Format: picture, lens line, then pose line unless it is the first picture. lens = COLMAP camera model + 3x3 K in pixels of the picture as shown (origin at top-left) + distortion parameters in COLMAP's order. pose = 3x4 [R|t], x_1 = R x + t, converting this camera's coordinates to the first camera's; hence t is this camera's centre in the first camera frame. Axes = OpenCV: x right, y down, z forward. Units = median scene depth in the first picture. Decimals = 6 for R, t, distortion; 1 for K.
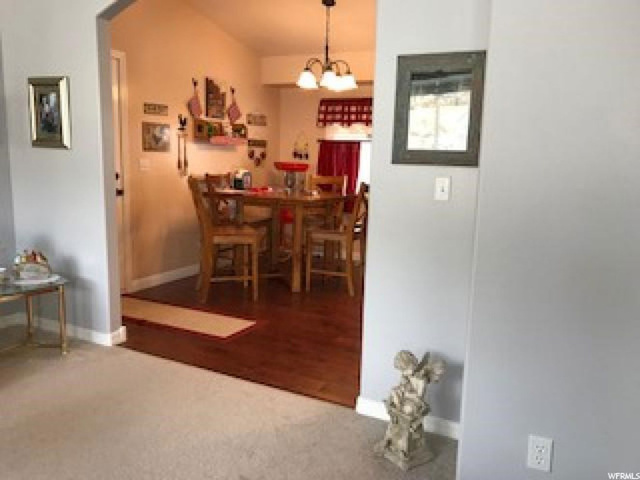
lens RADIAL K [[525.2, 0, 317.6], [0, 525.2, 239.2], [0, 0, 1]] dist [0.007630, -0.012286]
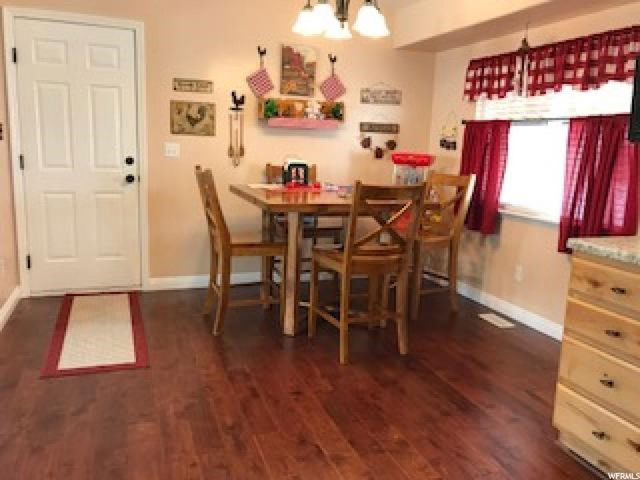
lens RADIAL K [[525.2, 0, 317.6], [0, 525.2, 239.2], [0, 0, 1]] dist [0.007630, -0.012286]
pose [[0.738327, 0.116900, -0.664235, 0.405116], [-0.120640, 0.991871, 0.040466, -0.053409], [0.663566, 0.050256, 0.746428, 0.465935]]
